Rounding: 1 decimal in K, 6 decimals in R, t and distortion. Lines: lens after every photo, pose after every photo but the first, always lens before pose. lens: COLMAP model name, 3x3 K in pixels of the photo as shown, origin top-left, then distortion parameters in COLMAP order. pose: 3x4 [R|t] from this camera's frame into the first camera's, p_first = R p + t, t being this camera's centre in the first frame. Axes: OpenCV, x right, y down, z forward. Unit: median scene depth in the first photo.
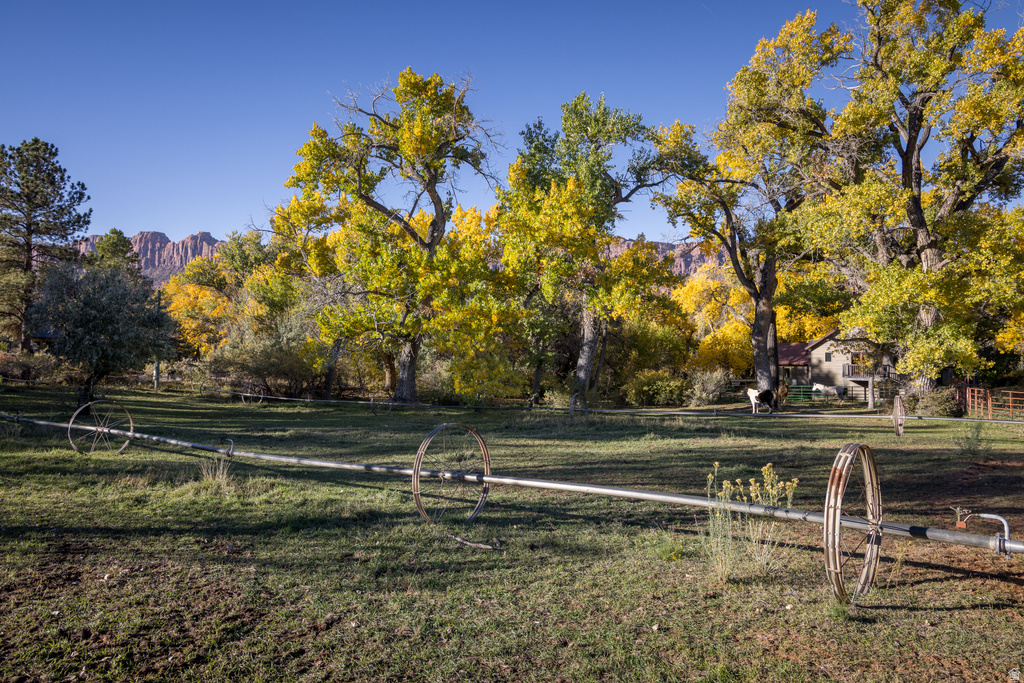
lens RADIAL K [[687.2, 0, 512.0], [0, 687.2, 341.5], [0, 0, 1]] dist [0.004553, 0.002073]
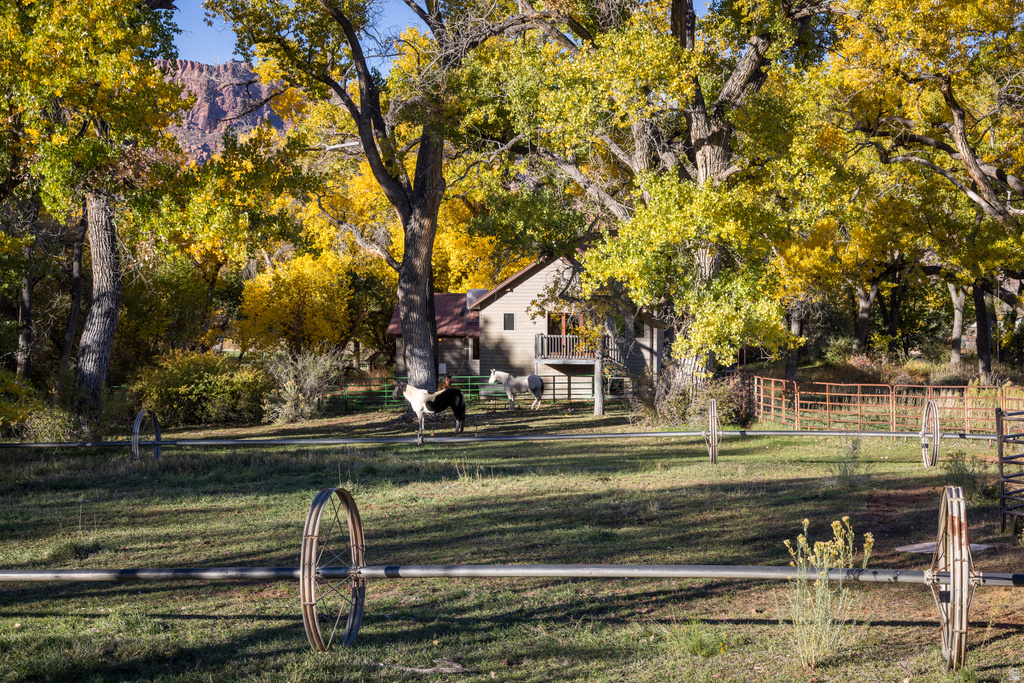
lens RADIAL K [[1477.1, 0, 512.0], [0, 1477.1, 341.5], [0, 0, 1]] dist [0.005741, 0.038808]
pose [[0.887381, -0.014338, 0.460814, -0.123832], [-0.005268, 0.999136, 0.041232, -0.015691], [-0.461007, -0.039016, 0.886539, -0.055734]]
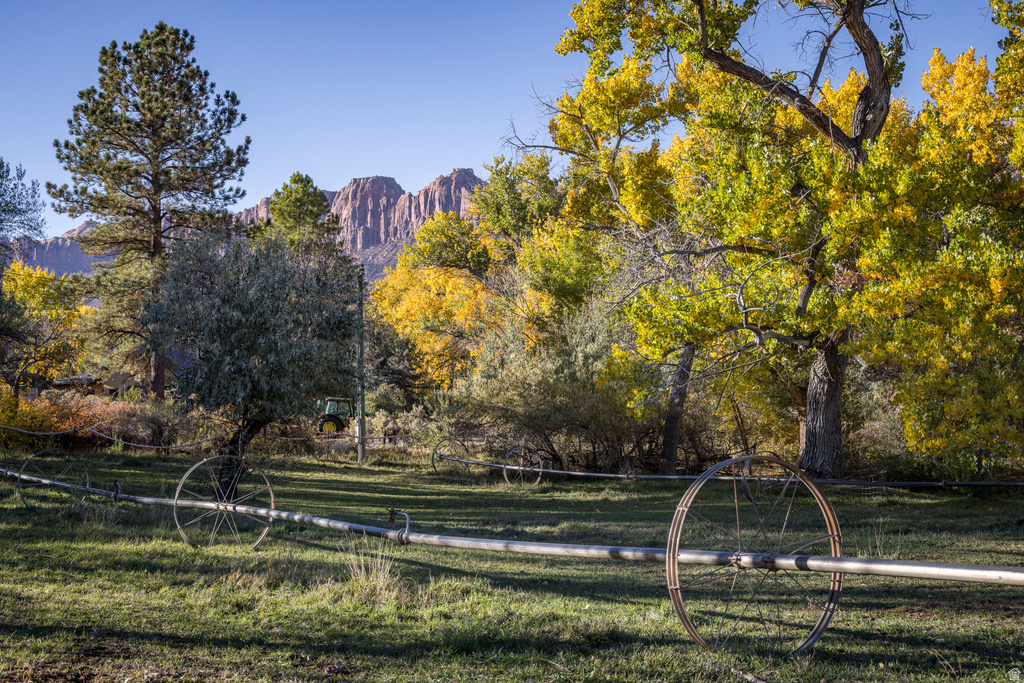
lens RADIAL K [[1477.1, 0, 512.0], [0, 1477.1, 341.5], [0, 0, 1]] dist [0.005741, 0.038808]
pose [[0.921344, -0.044007, -0.386250, 0.043977], [0.035716, 0.998952, -0.028617, 0.015480], [0.387105, 0.012571, 0.921950, -0.015183]]
